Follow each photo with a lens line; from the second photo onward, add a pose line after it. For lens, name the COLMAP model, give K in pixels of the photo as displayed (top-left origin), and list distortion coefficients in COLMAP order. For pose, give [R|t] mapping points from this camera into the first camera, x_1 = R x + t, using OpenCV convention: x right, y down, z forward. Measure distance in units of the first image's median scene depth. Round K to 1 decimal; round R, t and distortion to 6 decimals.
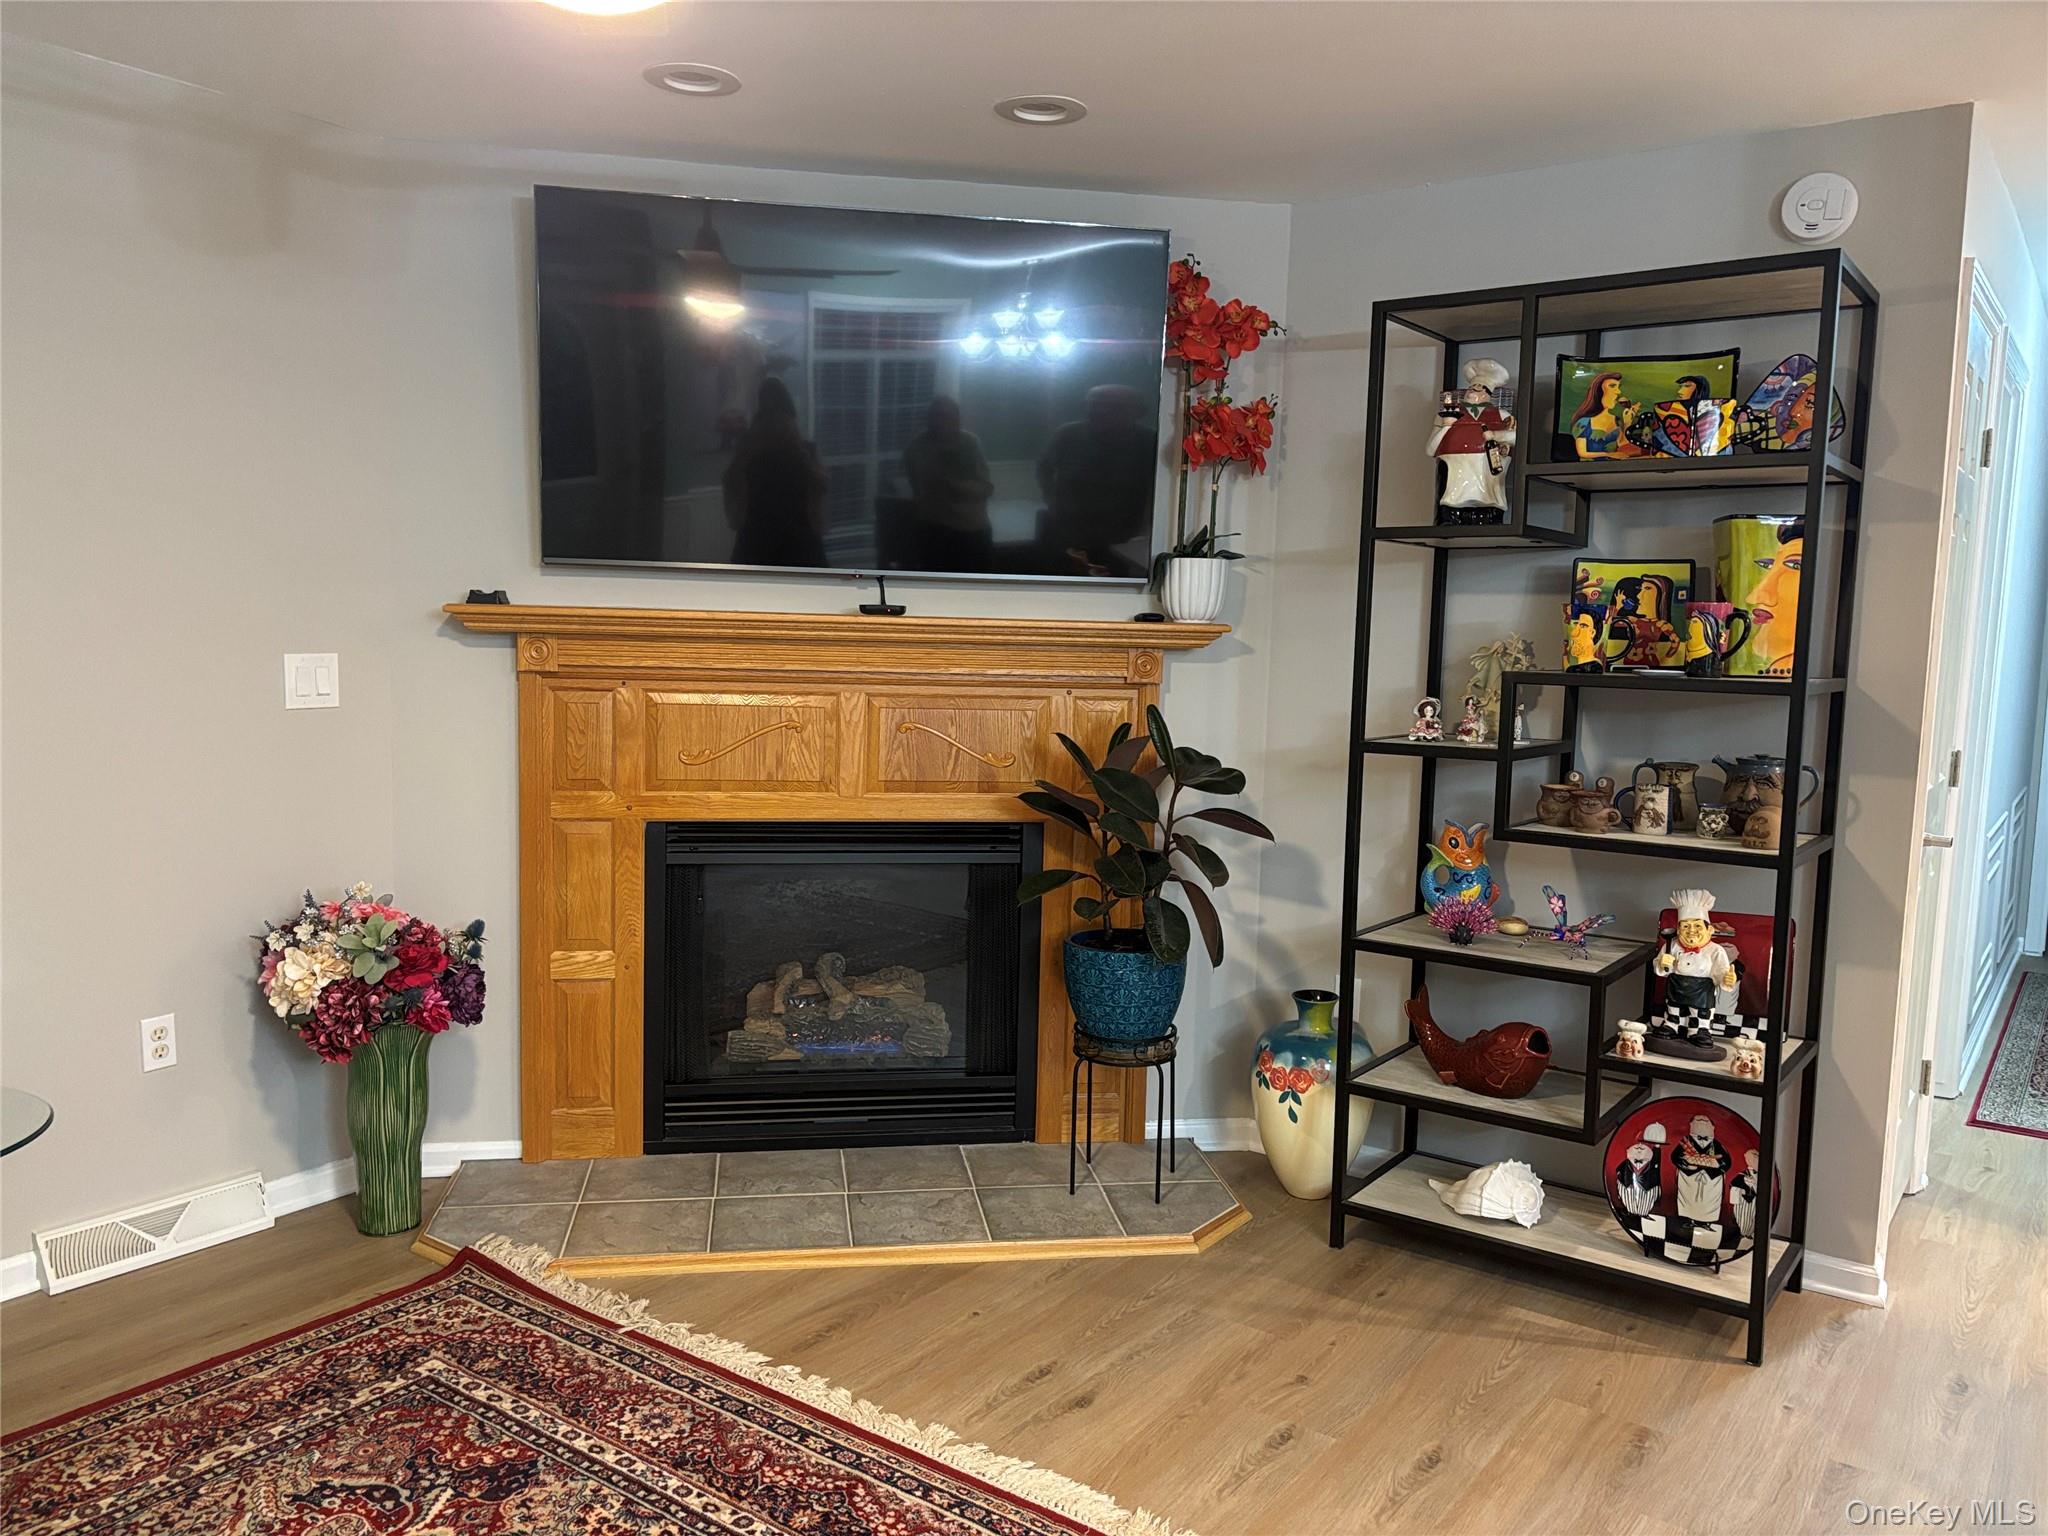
lens RADIAL K [[1541.2, 0, 1031.3], [0, 1541.2, 761.5], [0, 0, 1]] dist [0.011701, 0.001020]
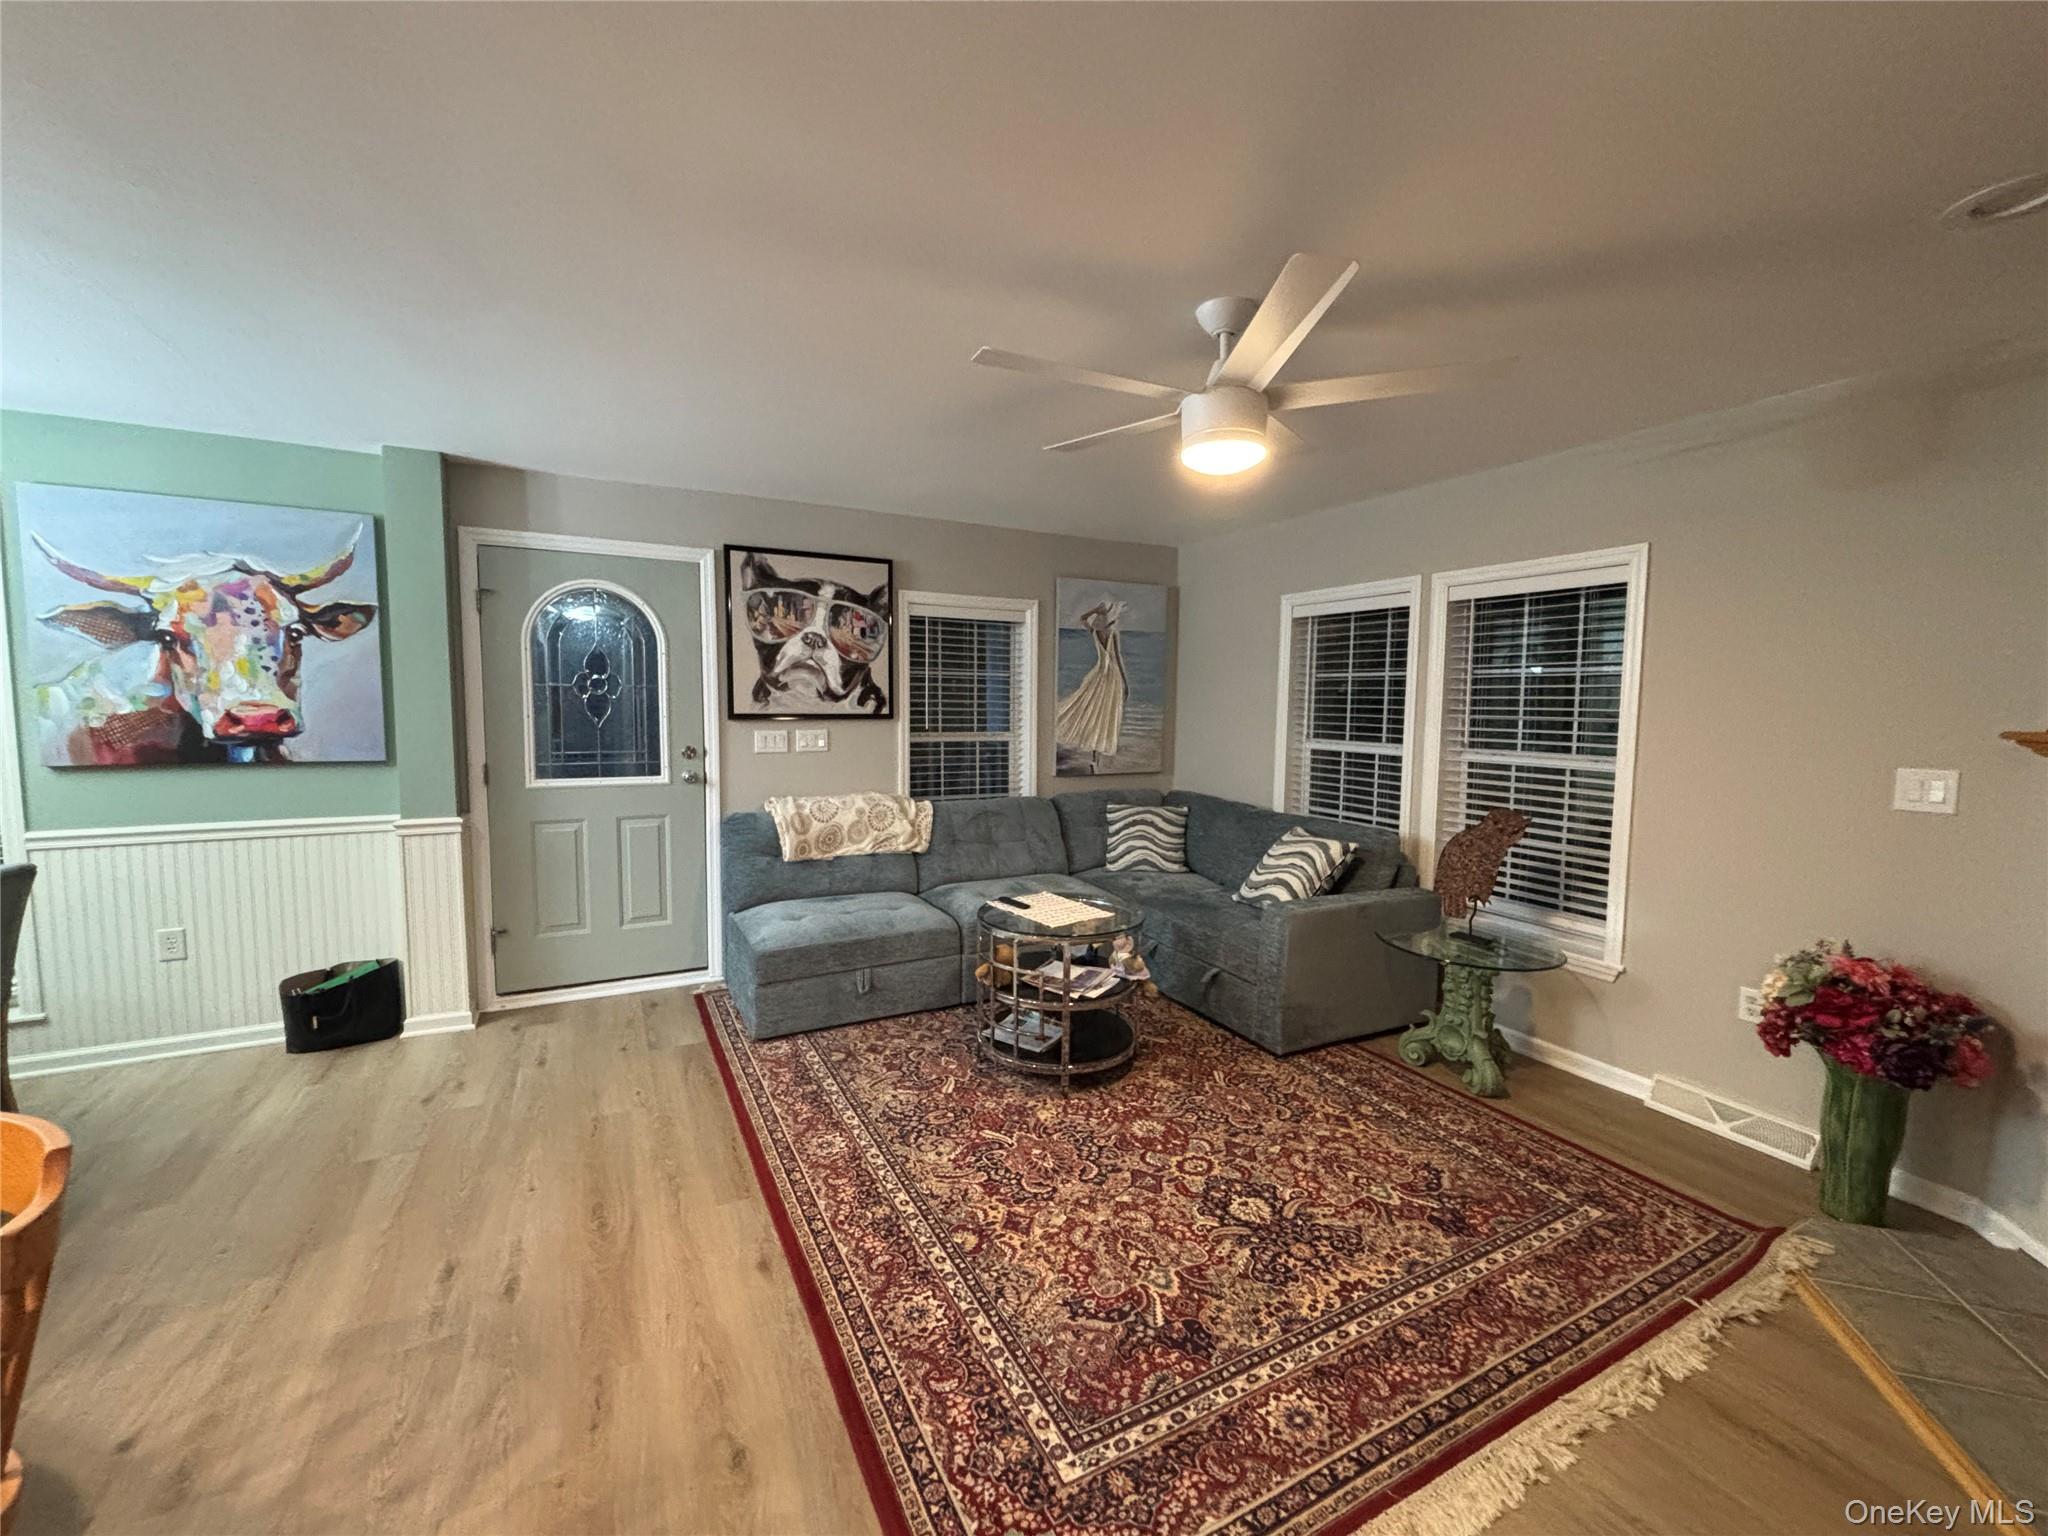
lens RADIAL K [[827.5, 0, 1023.4], [0, 827.5, 766.7], [0, 0, 1]] dist [-0.001080, 0.000758]
pose [[-0.451016, 0.045794, -0.891340, 0.484804], [-0.105105, 0.989009, 0.103995, -0.064999], [0.886305, 0.140588, -0.441246, 0.649328]]
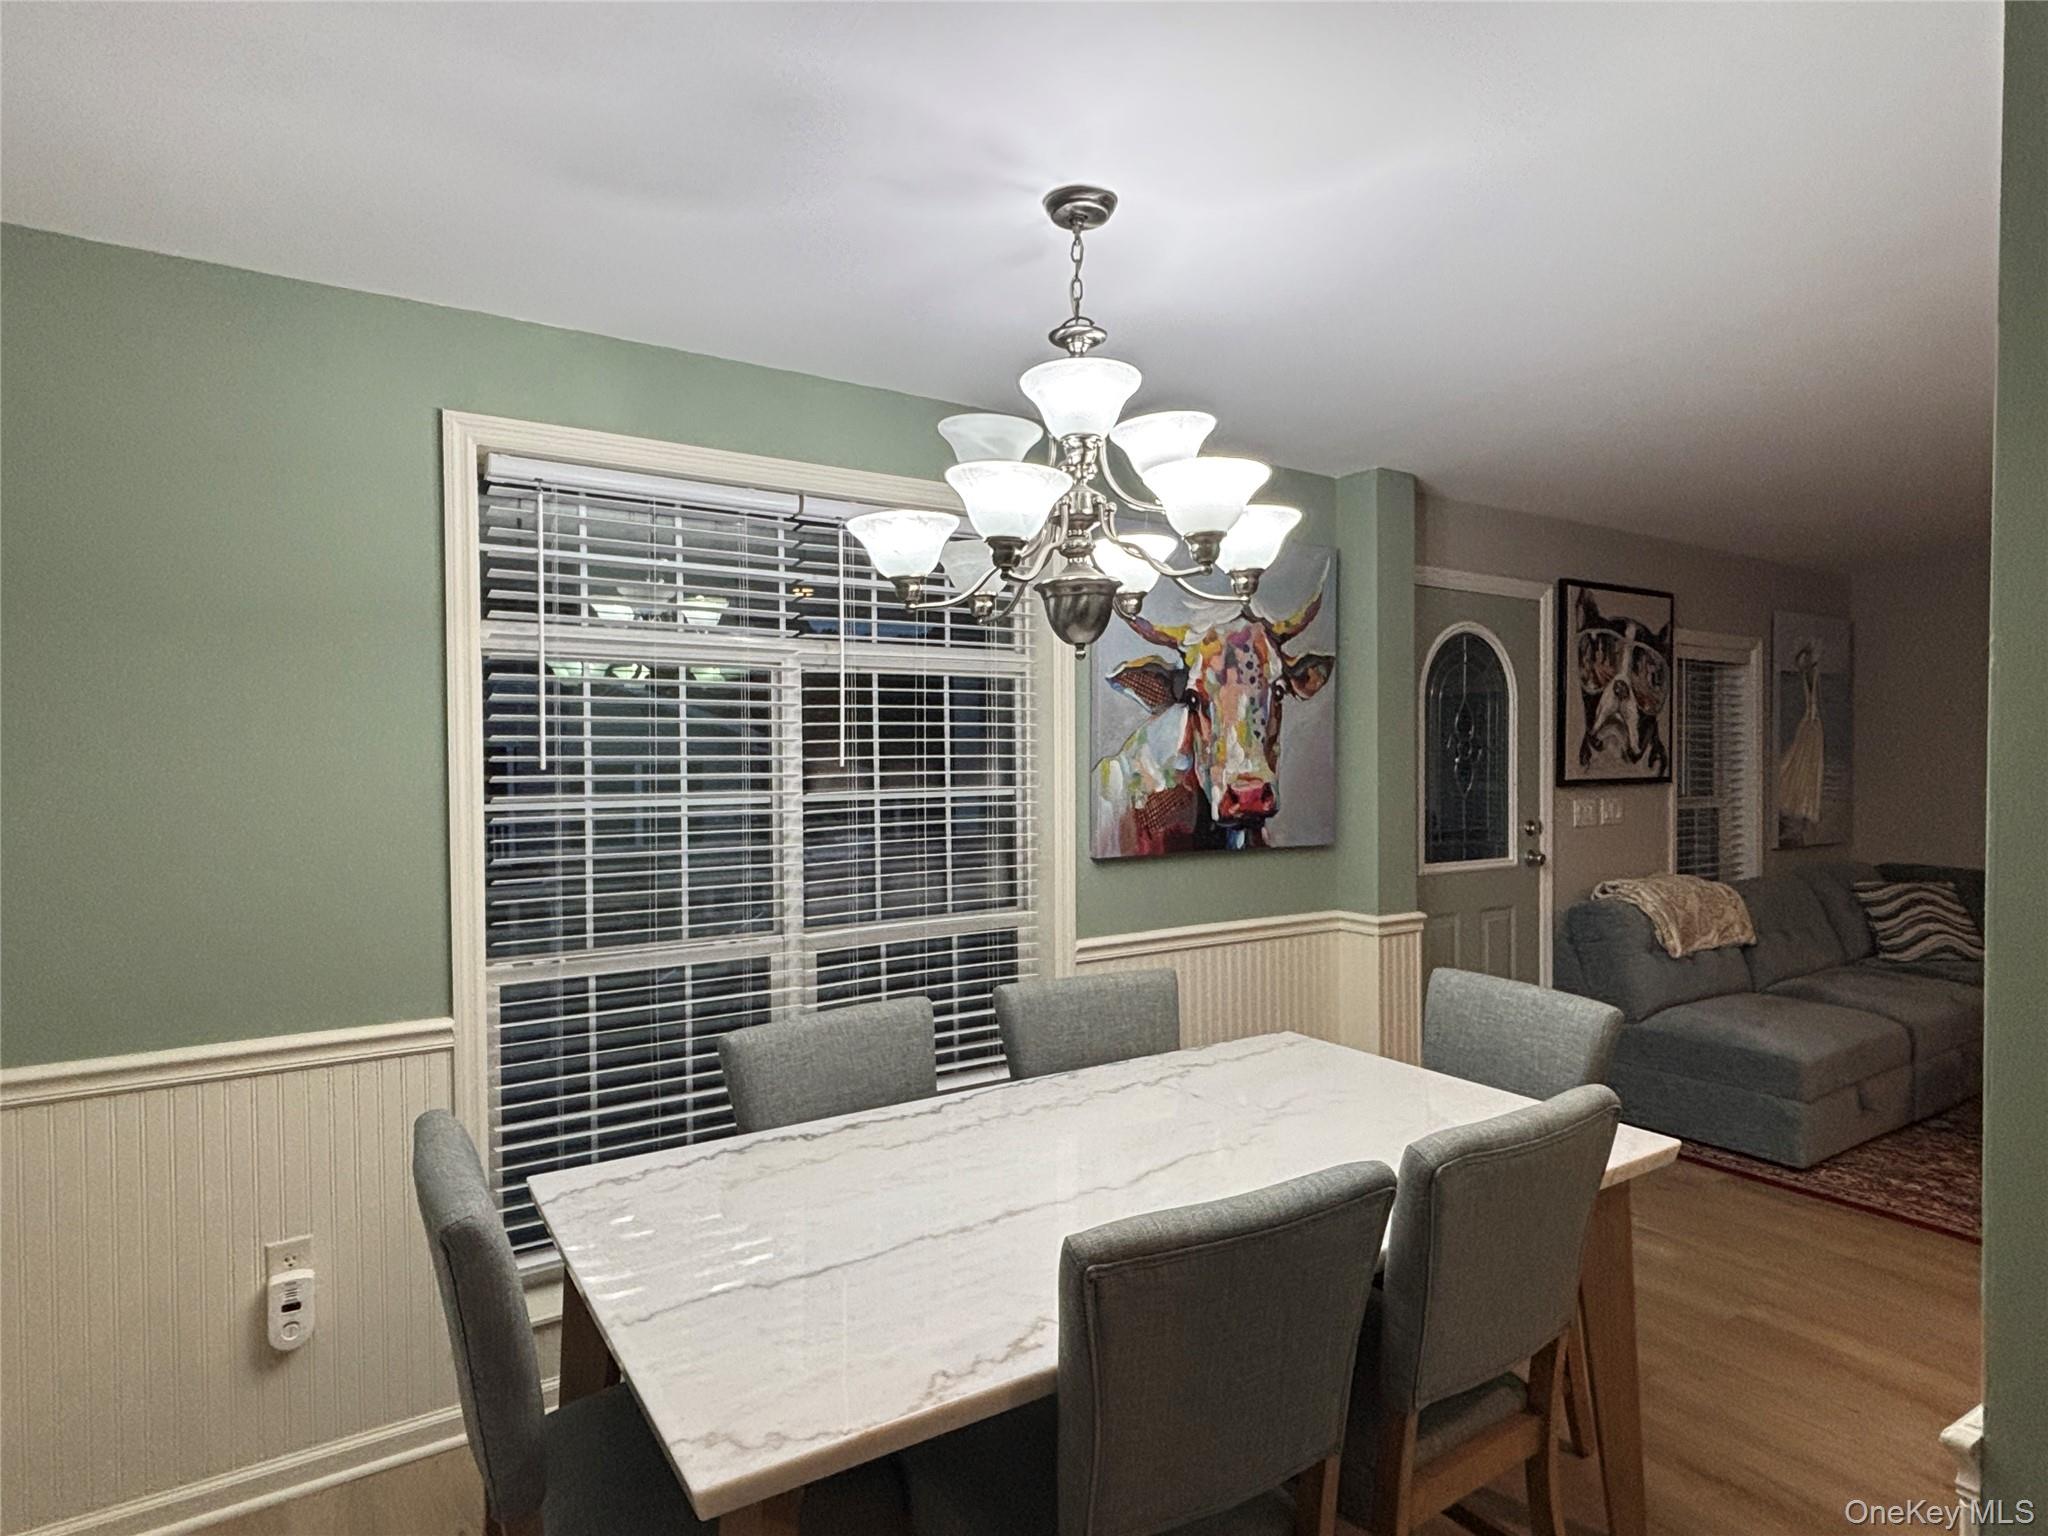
lens RADIAL K [[1149.6, 0, 1013.6], [0, 1149.6, 756.9], [0, 0, 1]] dist [0.000092, -0.002620]
pose [[-0.363970, -0.016736, -0.931260, 1.124355], [-0.092693, 0.995526, 0.018337, 0.037141], [0.926787, 0.092996, -0.363892, -0.378644]]
